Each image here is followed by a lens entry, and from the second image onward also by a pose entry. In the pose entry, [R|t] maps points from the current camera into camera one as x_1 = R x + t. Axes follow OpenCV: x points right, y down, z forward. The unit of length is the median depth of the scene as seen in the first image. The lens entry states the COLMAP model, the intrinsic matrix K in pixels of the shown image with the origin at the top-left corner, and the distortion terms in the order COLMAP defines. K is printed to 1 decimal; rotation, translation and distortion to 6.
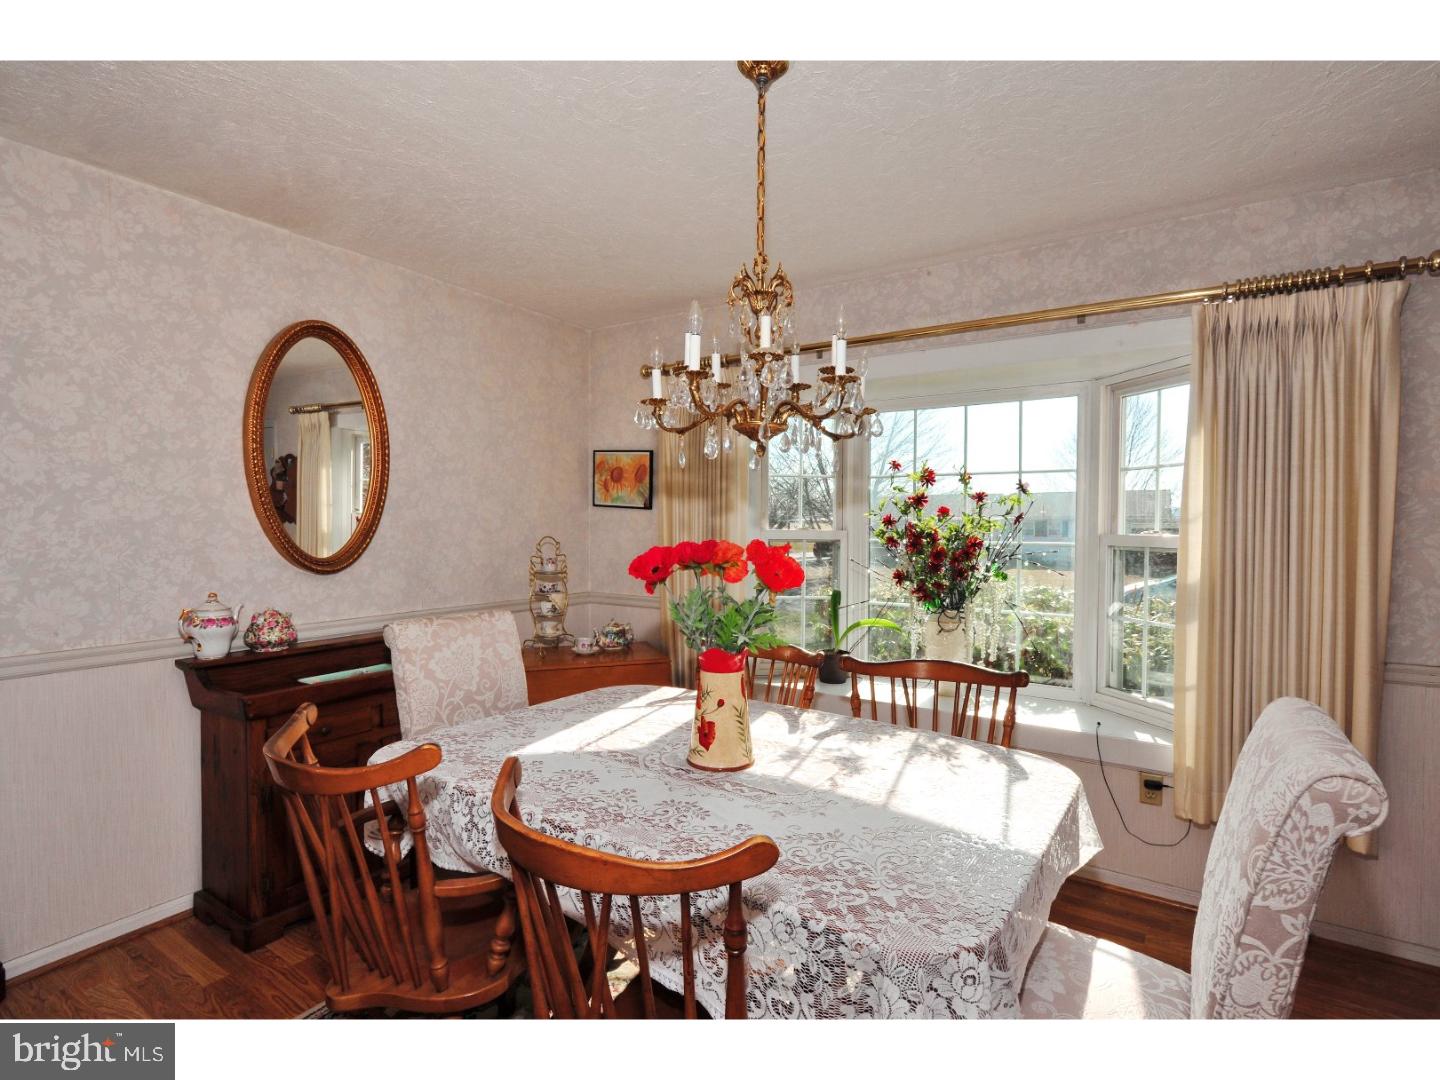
lens RADIAL K [[715.3, 0, 720.0], [0, 715.3, 540.0], [0, 0, 1]] dist [-0.003303, -0.000023]
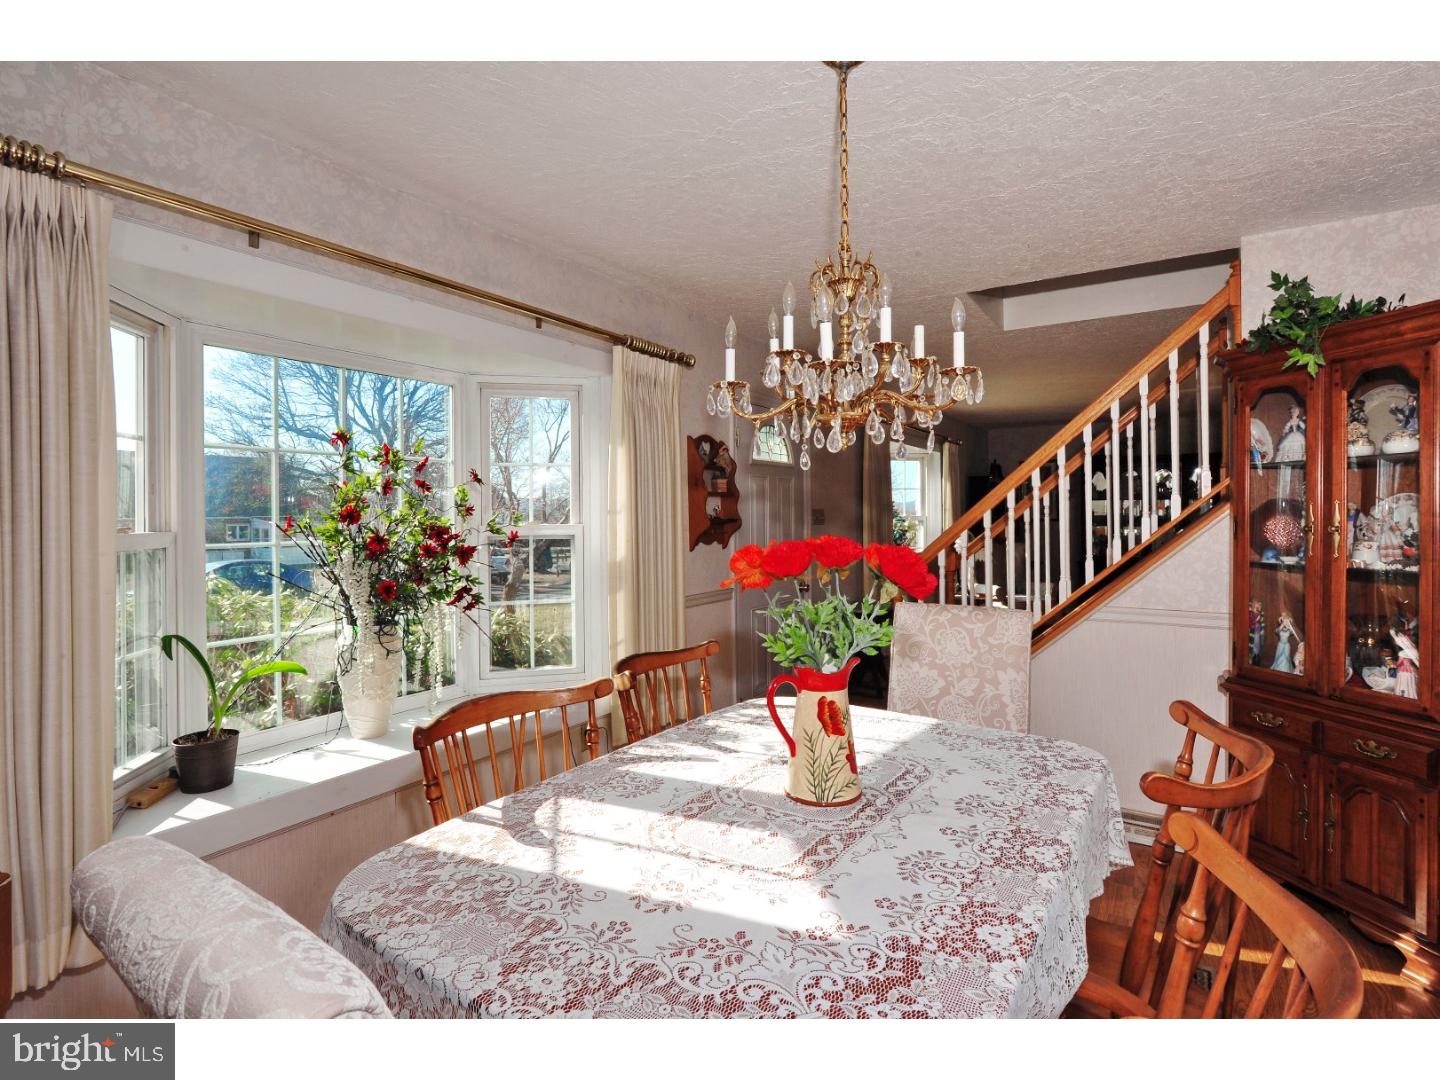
lens RADIAL K [[715.3, 0, 720.0], [0, 715.3, 540.0], [0, 0, 1]] dist [-0.003303, -0.000023]
pose [[-0.008950, -0.043841, 0.998998, -0.777694], [0.030845, 0.998551, 0.044097, -0.037989], [-0.999484, 0.031209, -0.007585, 1.015013]]
